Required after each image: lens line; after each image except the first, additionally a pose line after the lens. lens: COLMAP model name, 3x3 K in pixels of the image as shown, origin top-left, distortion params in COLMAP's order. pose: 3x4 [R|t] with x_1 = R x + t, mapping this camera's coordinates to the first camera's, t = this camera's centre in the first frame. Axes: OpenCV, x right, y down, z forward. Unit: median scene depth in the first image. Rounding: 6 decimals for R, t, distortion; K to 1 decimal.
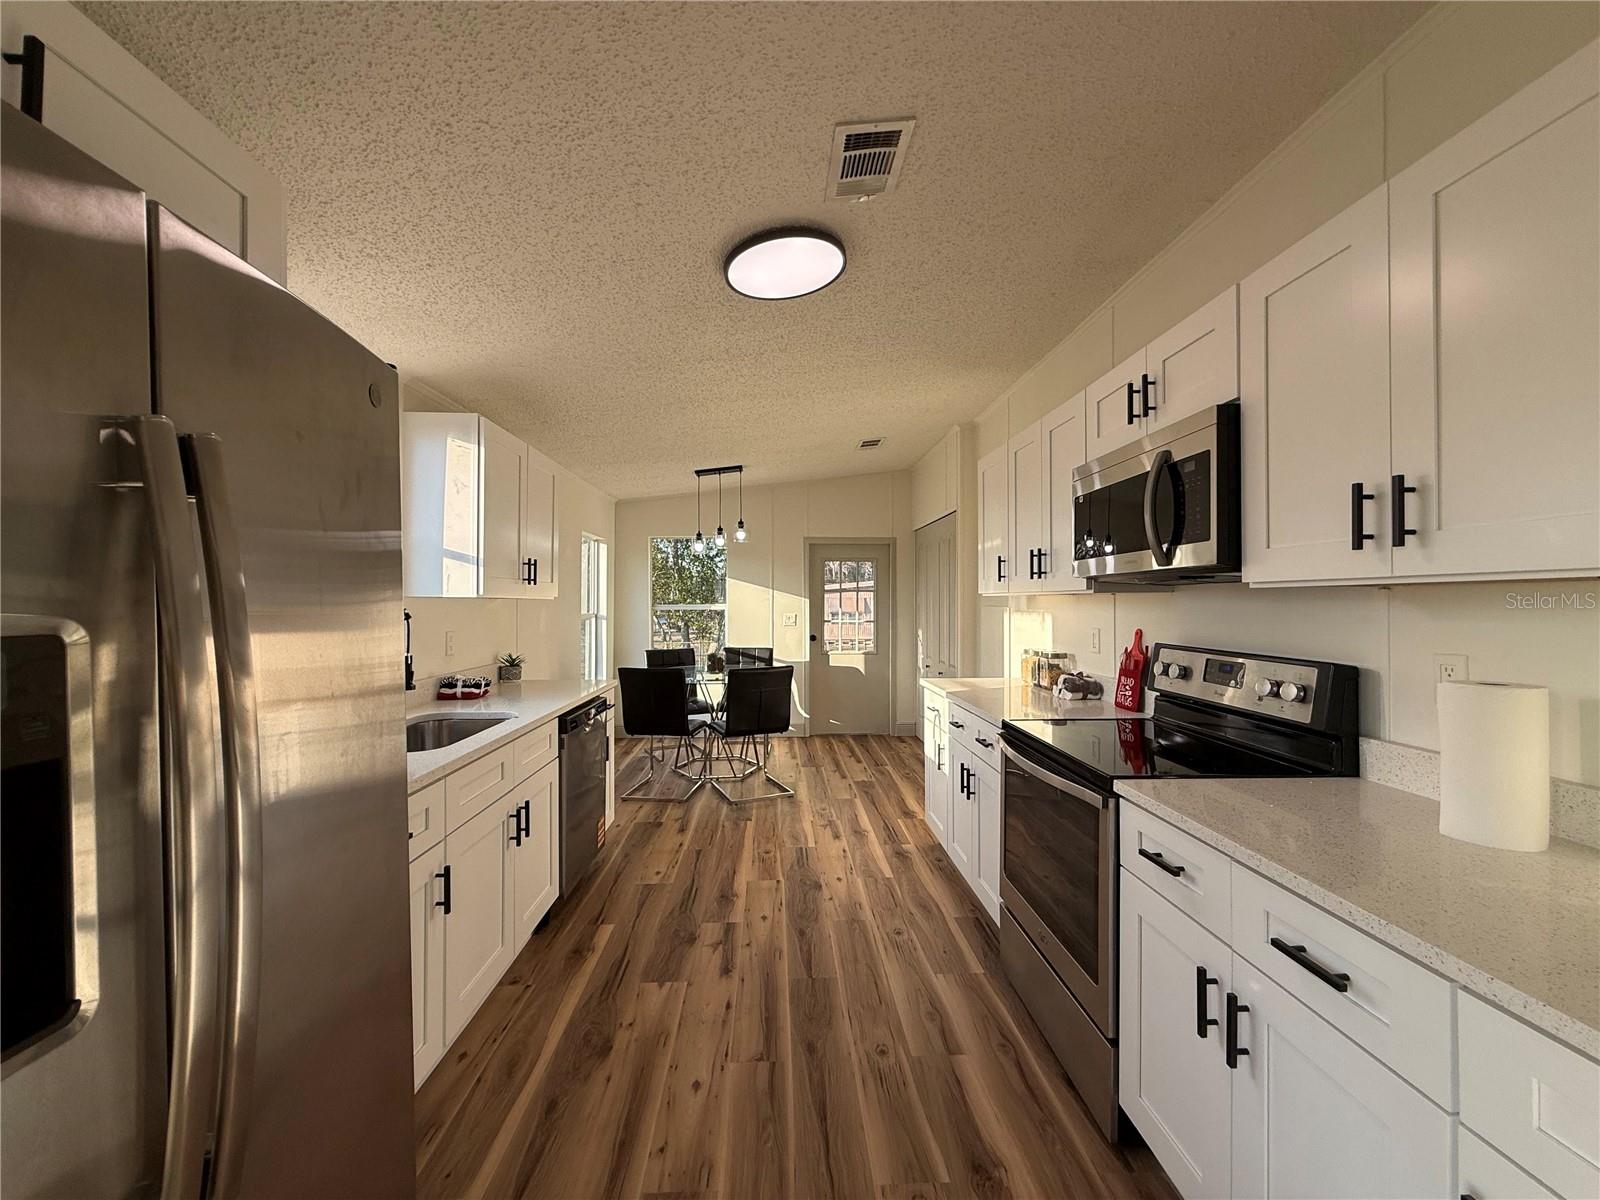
lens RADIAL K [[630.2, 0, 802.1], [0, 630.2, 603.6], [0, 0, 1]] dist [-0.009749, 0.002097]
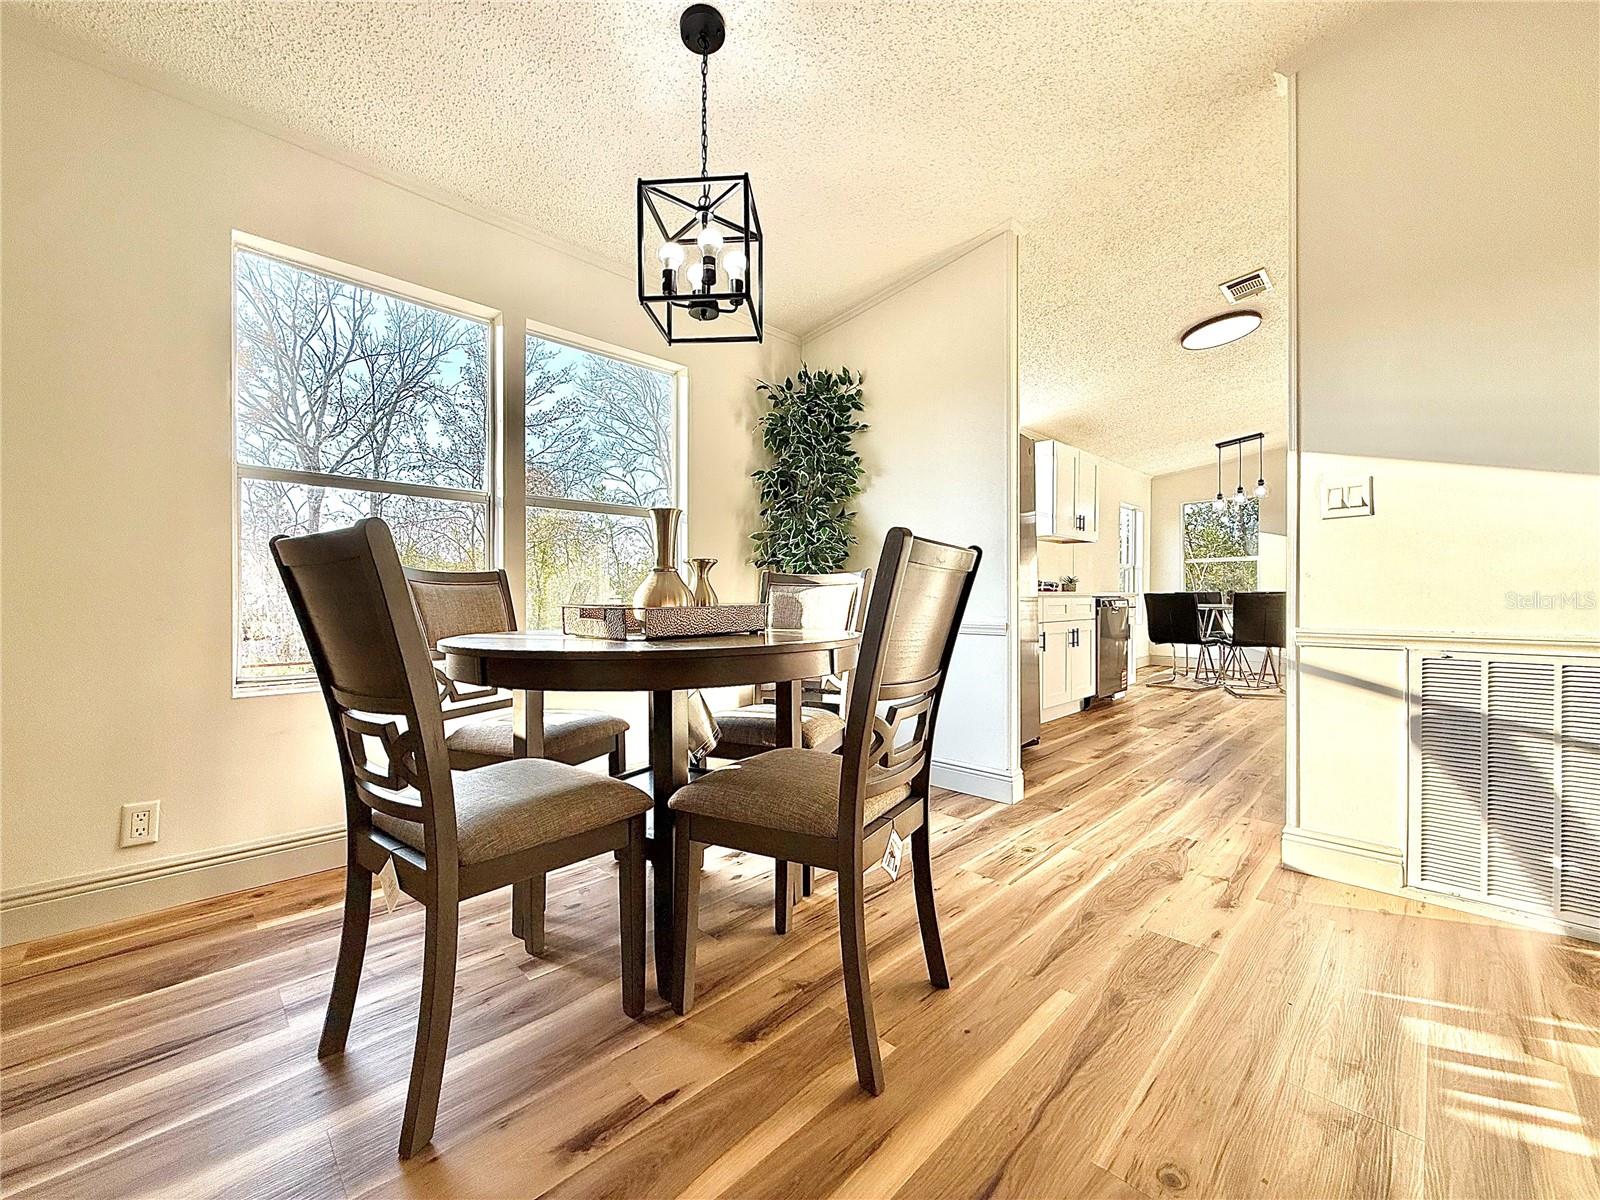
lens RADIAL K [[630.2, 0, 807.0], [0, 630.2, 599.3], [0, 0, 1]] dist [-0.009749, 0.002097]
pose [[0.670287, 0.002771, -0.742097, 0.276554], [0.006440, 0.999934, 0.009550, 0.103613], [0.742074, -0.011180, 0.670225, -0.577374]]
